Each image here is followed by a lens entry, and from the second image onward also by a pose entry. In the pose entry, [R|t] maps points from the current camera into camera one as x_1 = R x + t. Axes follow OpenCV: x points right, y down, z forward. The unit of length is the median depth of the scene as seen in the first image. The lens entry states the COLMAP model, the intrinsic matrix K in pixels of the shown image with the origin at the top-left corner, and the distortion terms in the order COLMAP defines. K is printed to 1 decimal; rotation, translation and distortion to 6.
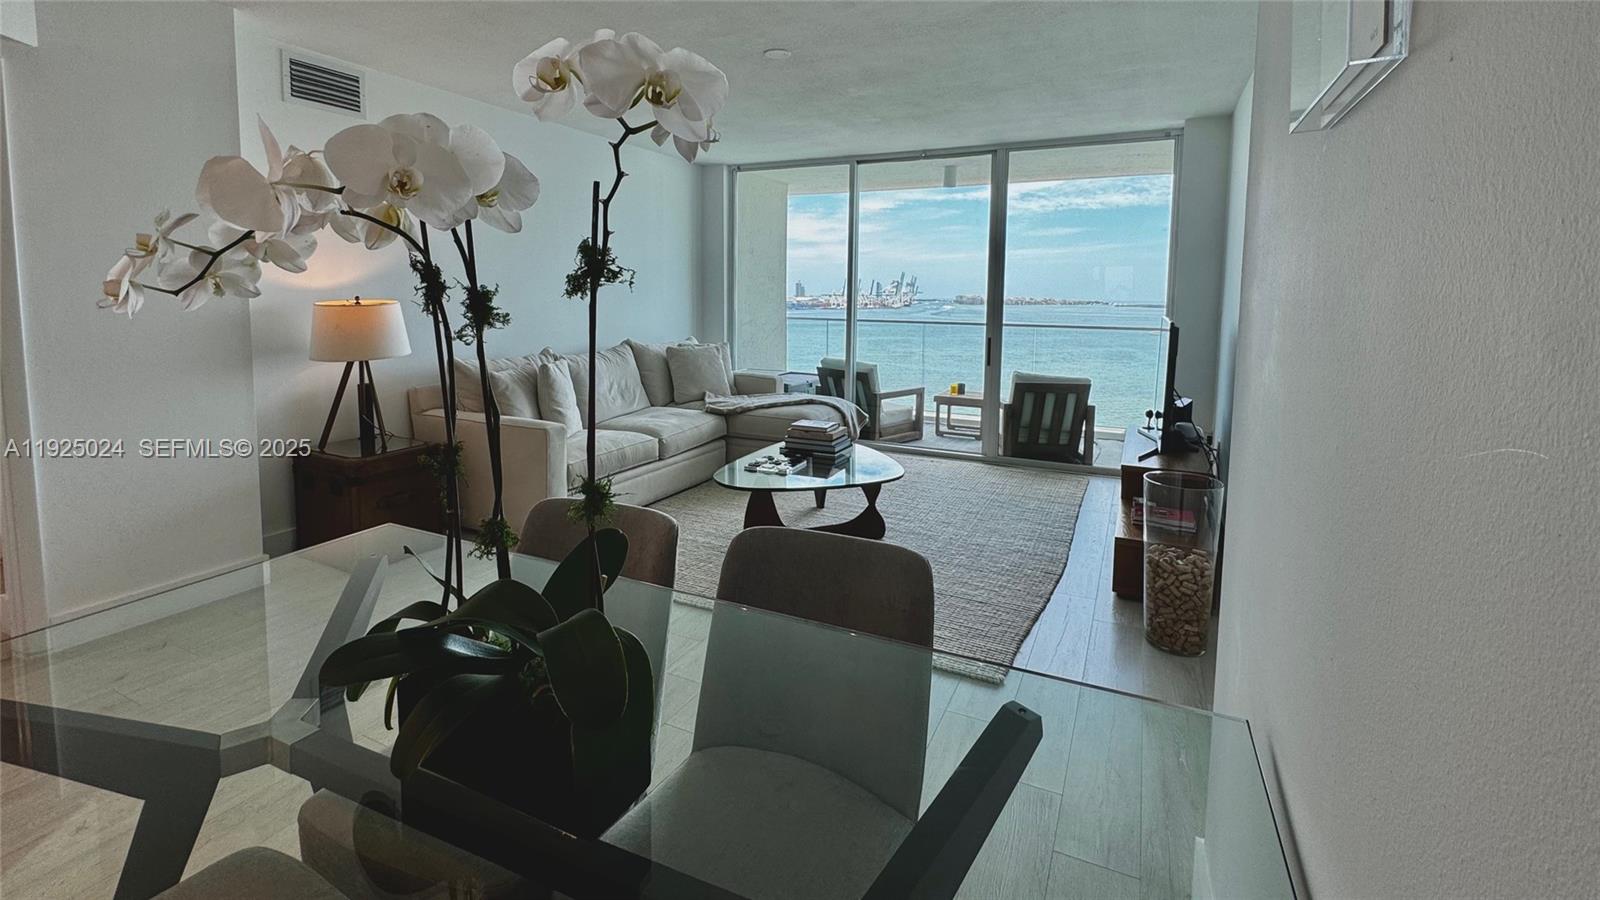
lens RADIAL K [[695.6, 0, 795.7], [0, 695.6, 356.3], [0, 0, 1]] dist [-0.000471, -0.000035]
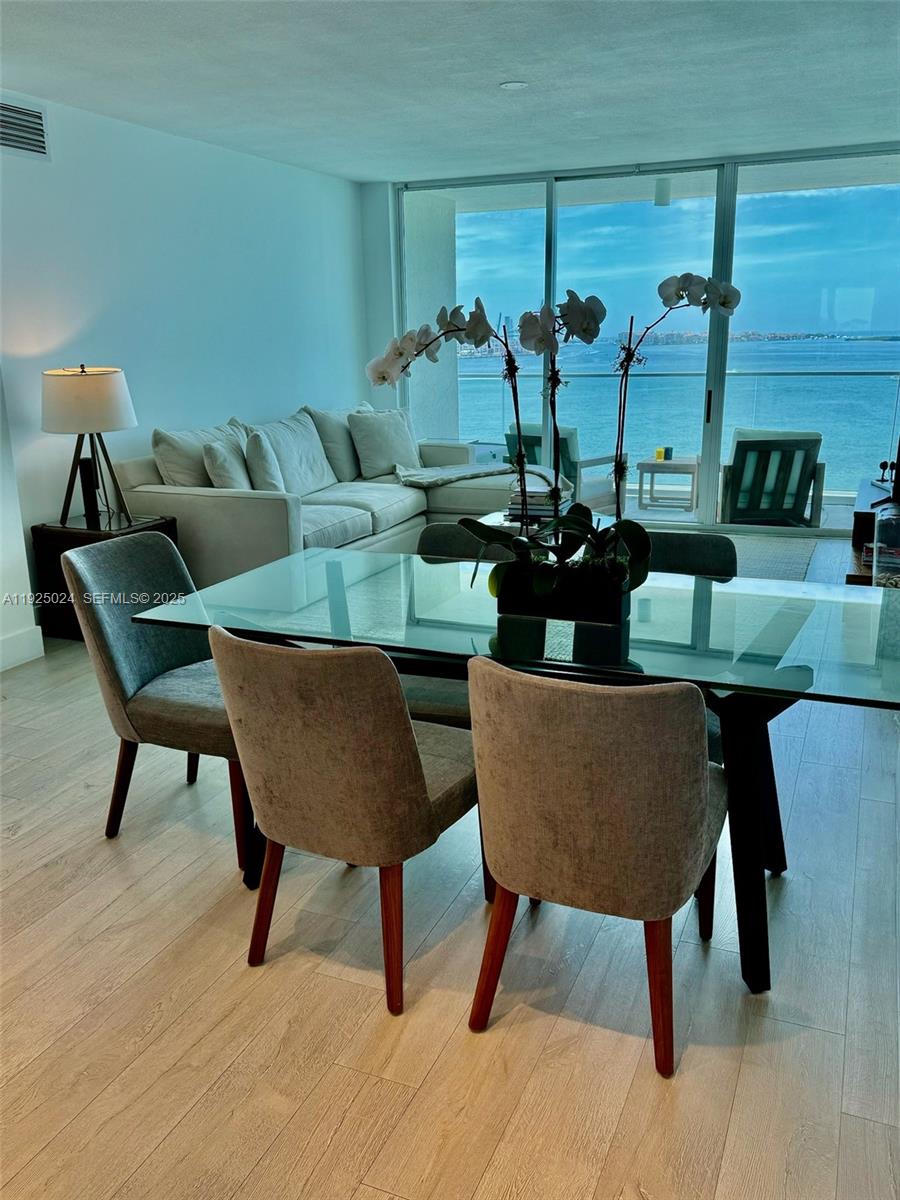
lens RADIAL K [[999.7, 0, 450.0], [0, 999.7, 600.0], [0, 0, 1]] dist [0.174468, -0.307251]
pose [[0.997051, -0.043781, 0.063028, -0.148347], [0.032688, 0.985356, 0.167347, 0.009439], [-0.069432, -0.164793, 0.983881, -0.301949]]
